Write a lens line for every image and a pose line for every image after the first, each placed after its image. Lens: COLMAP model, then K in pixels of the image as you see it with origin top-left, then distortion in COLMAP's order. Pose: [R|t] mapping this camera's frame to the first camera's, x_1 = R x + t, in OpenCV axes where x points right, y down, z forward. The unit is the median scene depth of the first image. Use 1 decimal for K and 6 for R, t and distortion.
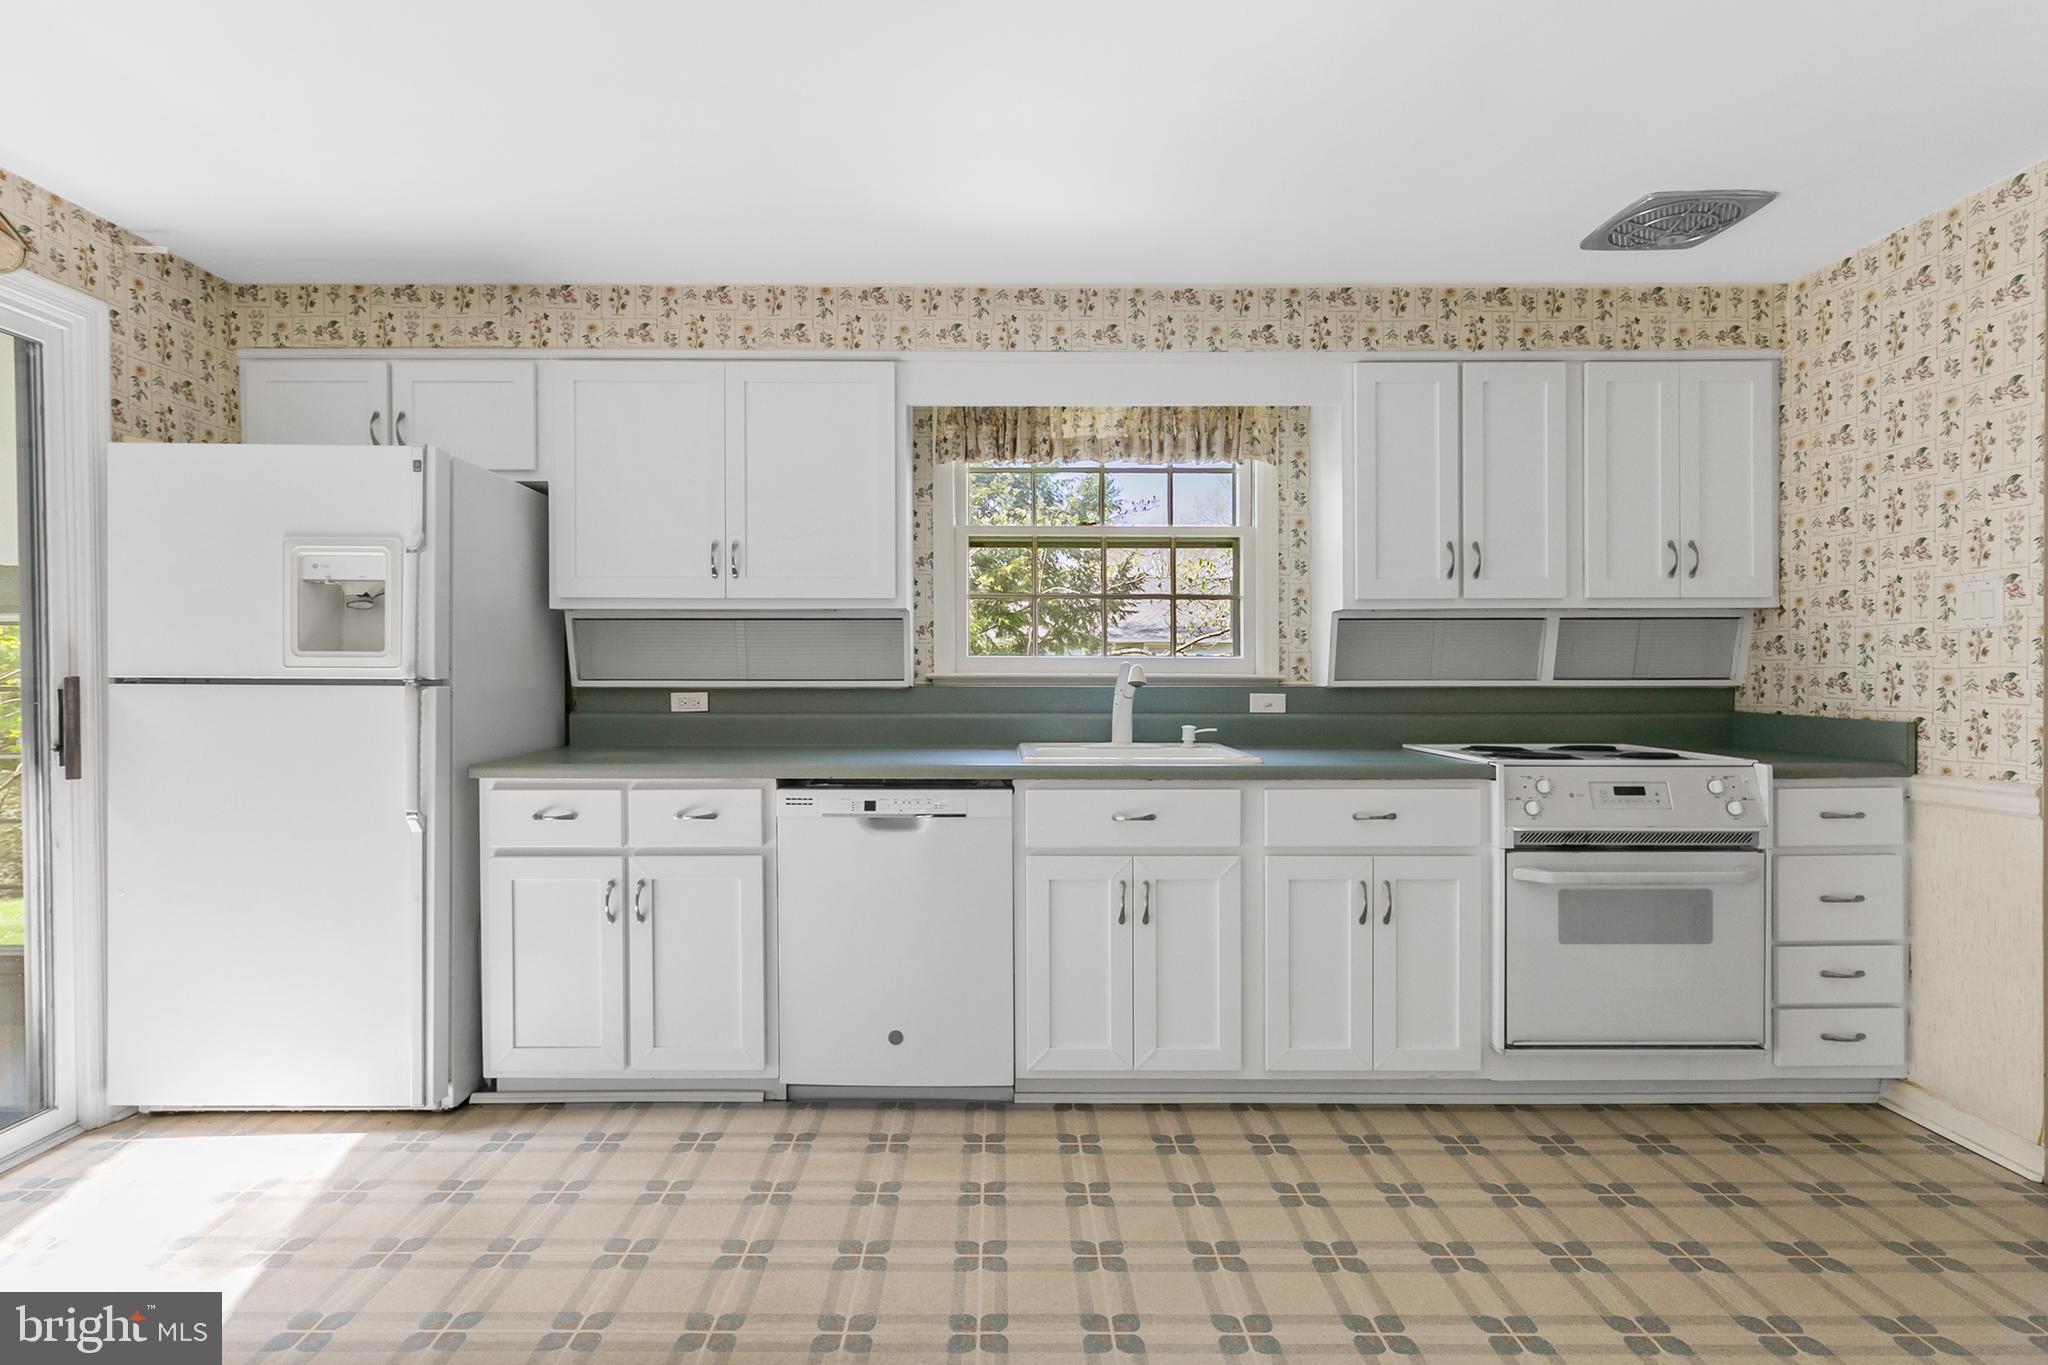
lens RADIAL K [[997.1, 0, 1008.2], [0, 997.1, 675.9], [0, 0, 1]] dist [-0.000560, -0.001004]
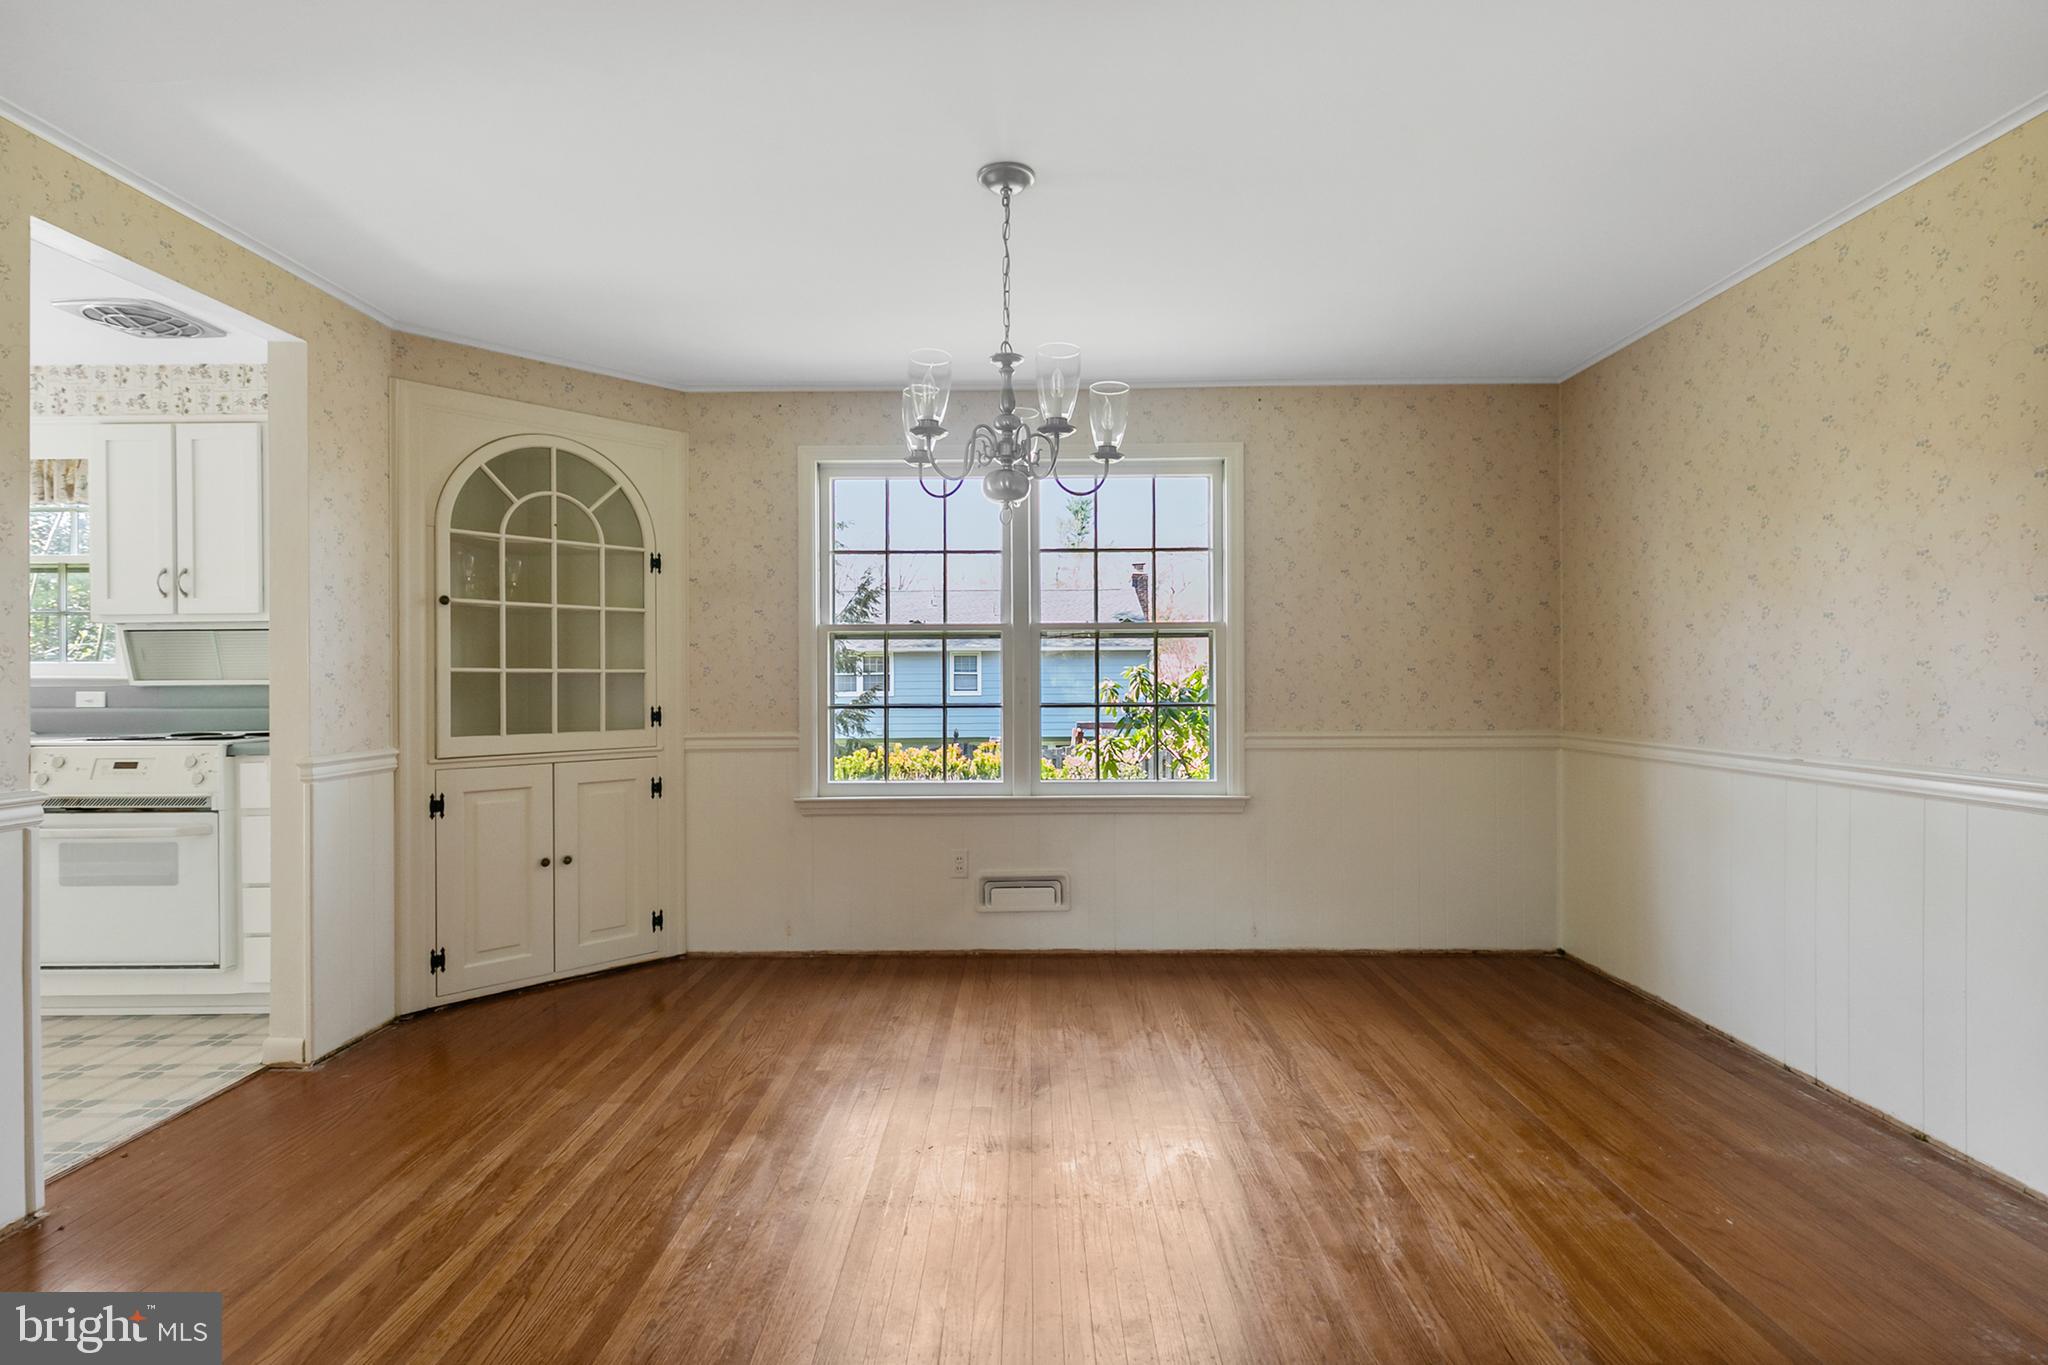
lens RADIAL K [[942.3, 0, 1024.0], [0, 942.3, 682.5], [0, 0, 1]] dist [0.001913, 0.000549]
pose [[0.999843, -0.003717, -0.017346, 1.736981], [0.003702, 0.999993, -0.000878, 0.014506], [0.017349, 0.000813, 0.999849, -0.179046]]
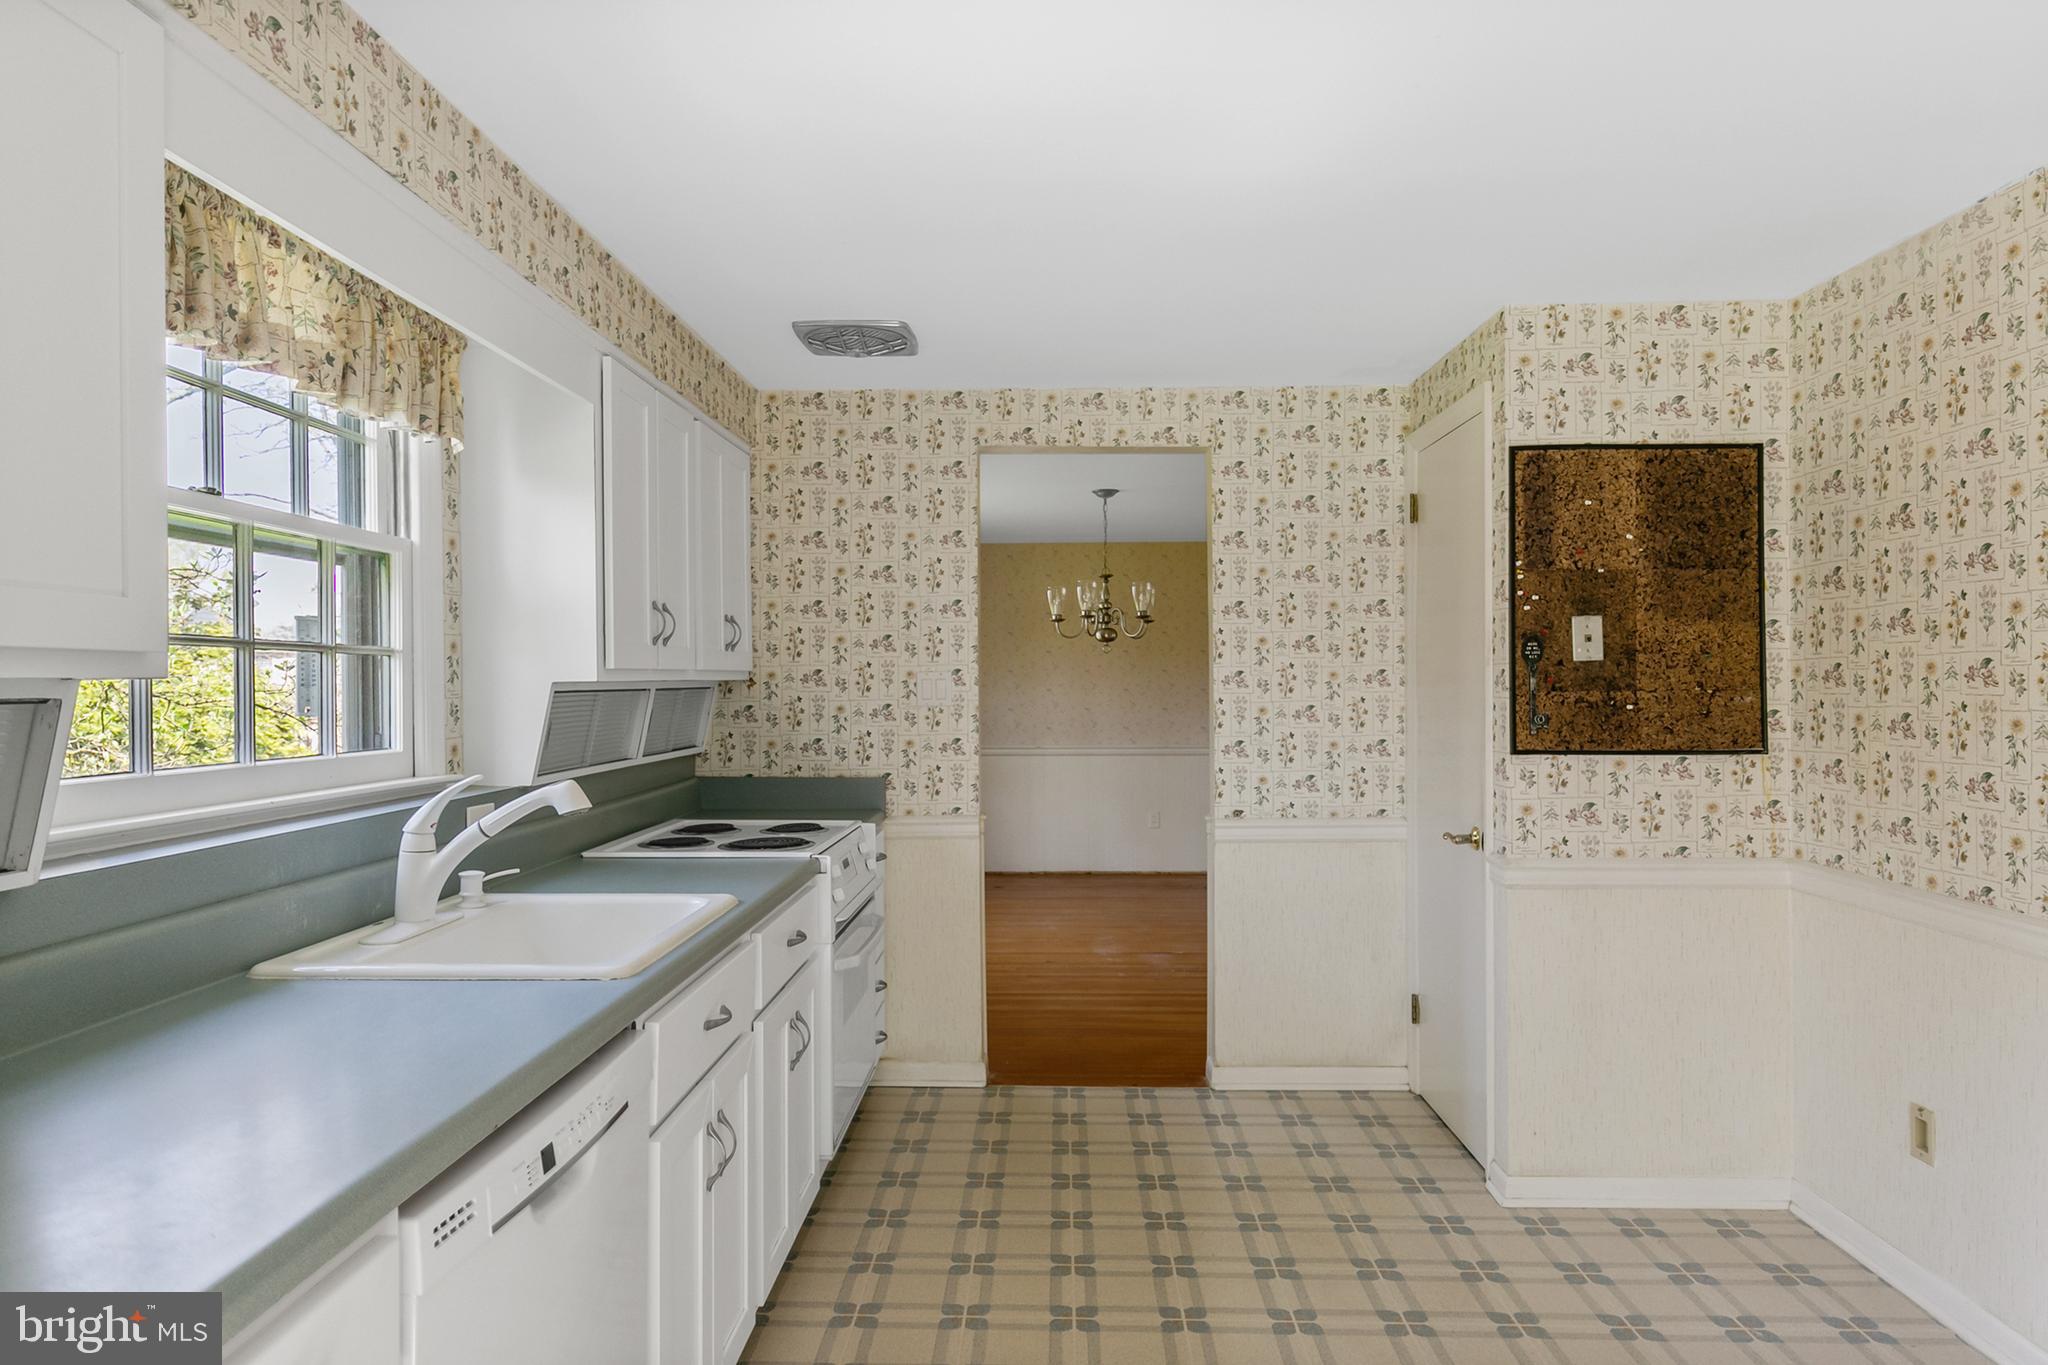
lens RADIAL K [[1210.5, 0, 1023.0], [0, 1210.5, 677.1], [0, 0, 1]] dist [0.006336, -0.000704]
pose [[0.032896, 0.003943, 0.999451, -0.634743], [0.007753, 0.999961, -0.004200, -0.072964], [-0.999429, 0.007887, 0.032864, 0.747363]]
